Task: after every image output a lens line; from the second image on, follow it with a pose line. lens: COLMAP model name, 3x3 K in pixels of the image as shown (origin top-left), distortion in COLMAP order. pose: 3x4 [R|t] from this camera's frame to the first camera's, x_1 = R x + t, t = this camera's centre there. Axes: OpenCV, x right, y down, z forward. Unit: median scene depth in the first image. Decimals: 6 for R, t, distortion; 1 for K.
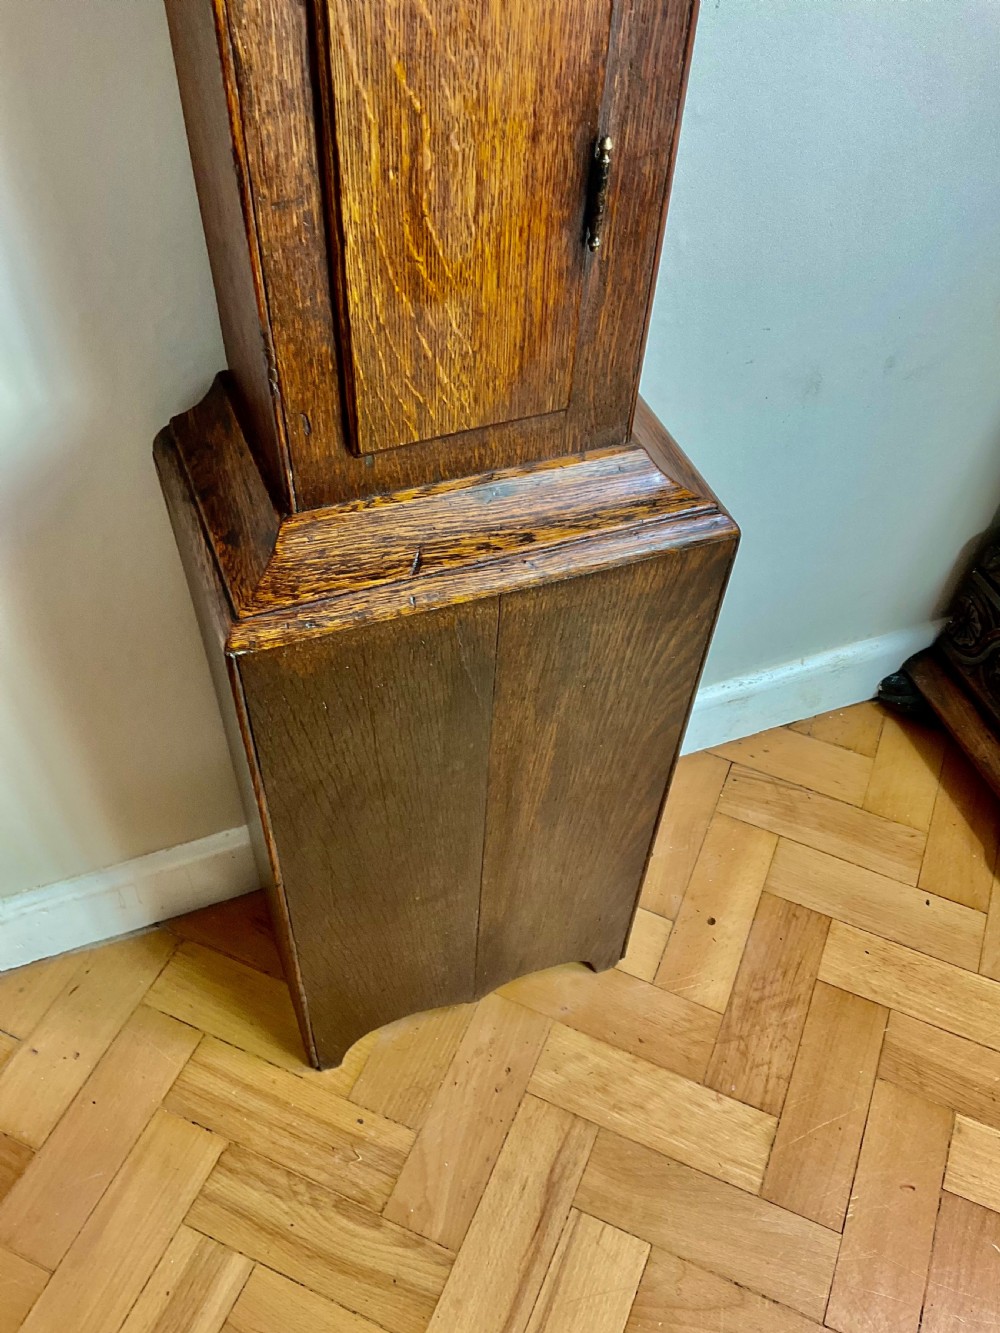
lens RADIAL K [[1104.6, 0, 505.0], [0, 1104.6, 673.7], [0, 0, 1]] dist [0.081543, -0.180587]
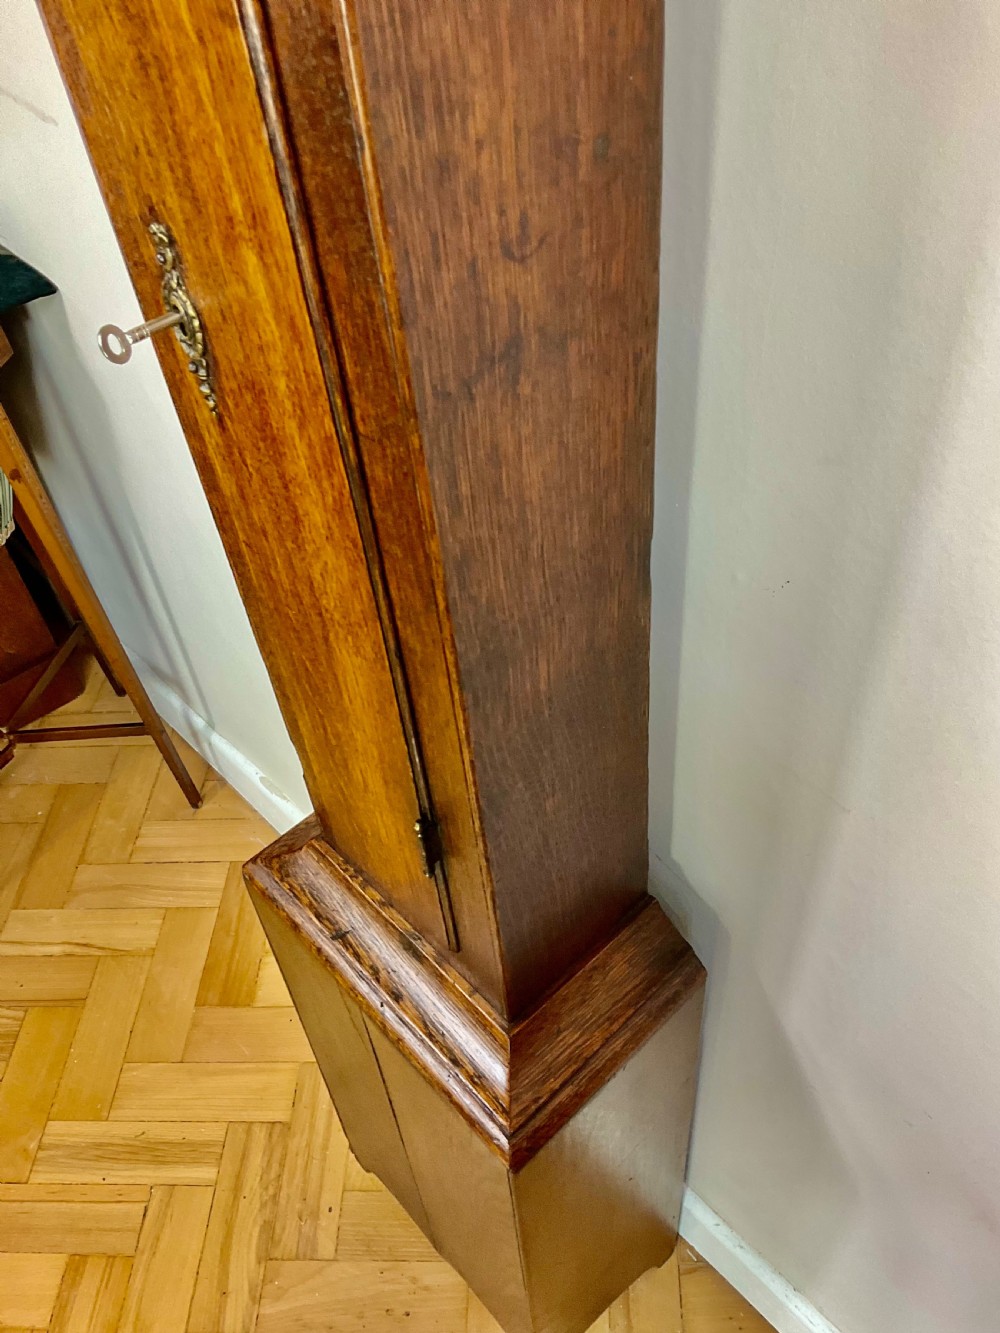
lens RADIAL K [[1104.6, 0, 500.5], [0, 1104.6, 664.5], [0, 0, 1]] dist [0.081543, -0.180587]
pose [[0.354035, 0.611482, -0.707636, 0.491476], [-0.642004, 0.709104, 0.291552, -0.567818], [0.680066, 0.351085, 0.643622, 0.126843]]
